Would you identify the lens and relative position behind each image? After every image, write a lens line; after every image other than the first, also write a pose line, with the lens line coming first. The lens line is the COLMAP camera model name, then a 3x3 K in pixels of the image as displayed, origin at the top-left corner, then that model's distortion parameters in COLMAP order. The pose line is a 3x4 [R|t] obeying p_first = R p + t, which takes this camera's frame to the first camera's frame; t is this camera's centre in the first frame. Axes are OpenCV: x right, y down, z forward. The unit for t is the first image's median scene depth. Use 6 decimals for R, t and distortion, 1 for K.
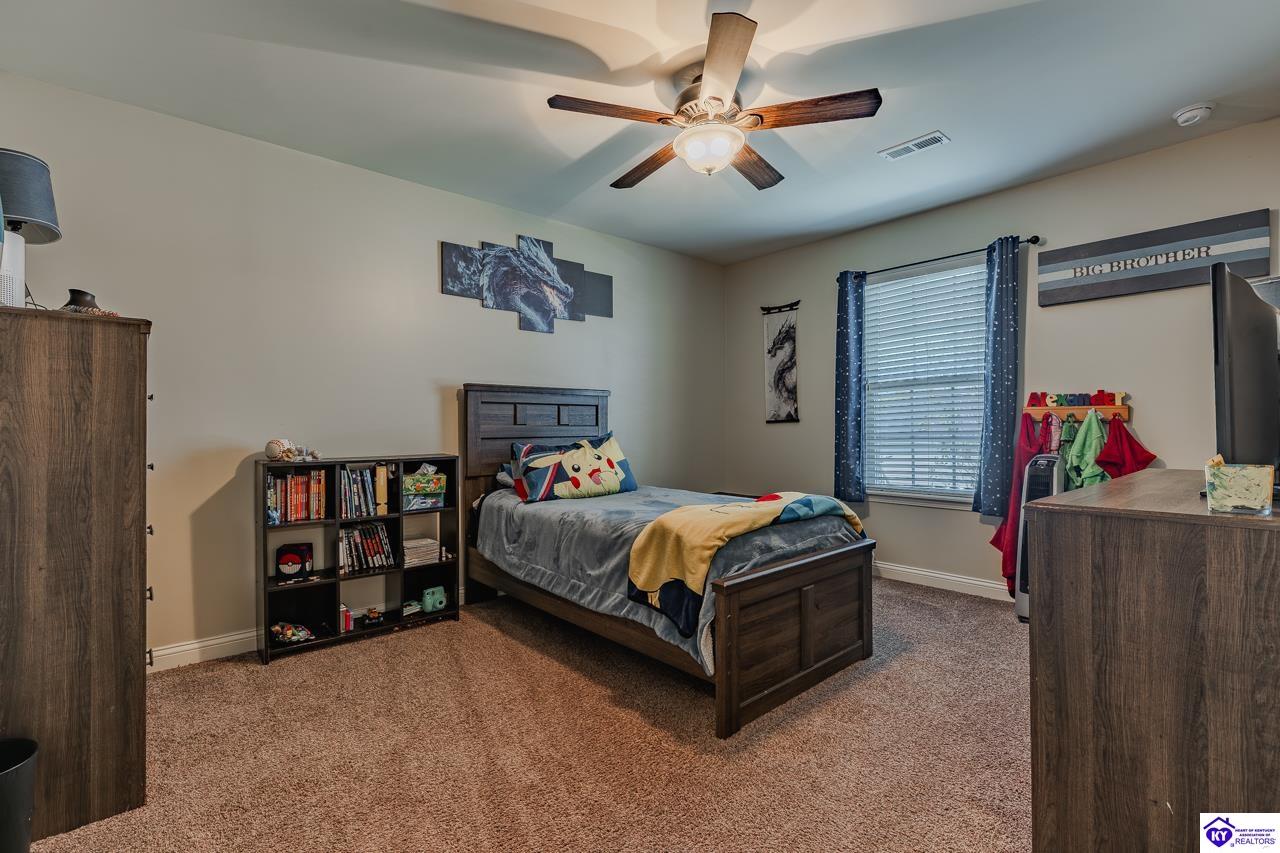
lens RADIAL K [[577.6, 0, 638.7], [0, 577.6, 430.4], [0, 0, 1]] dist [0.002921, -0.001073]
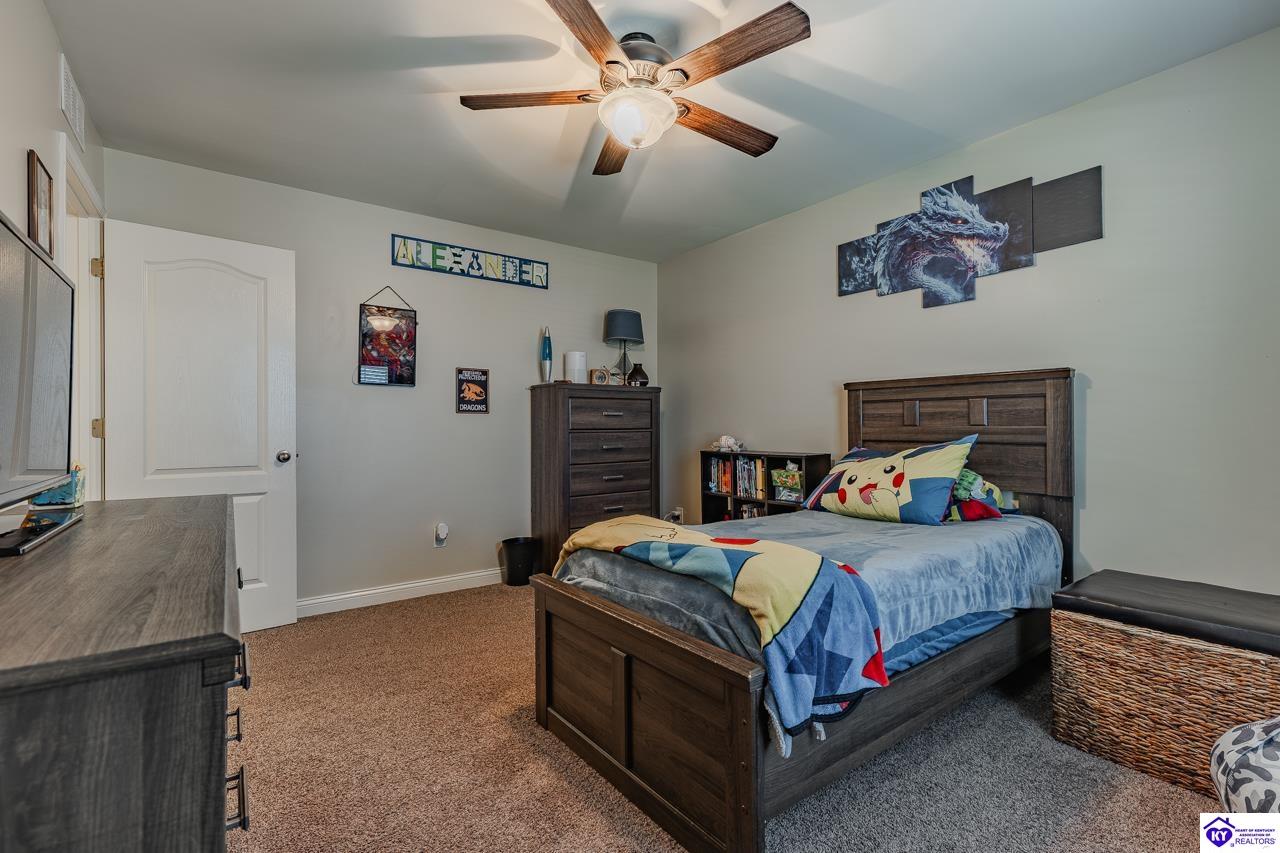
lens RADIAL K [[577.6, 0, 638.9], [0, 577.6, 429.6], [0, 0, 1]] dist [0.002921, -0.001073]
pose [[-0.083620, 0.013205, -0.996410, 0.656256], [0.003629, 0.999910, 0.012947, -0.016116], [0.996491, -0.002533, -0.083661, 0.682064]]
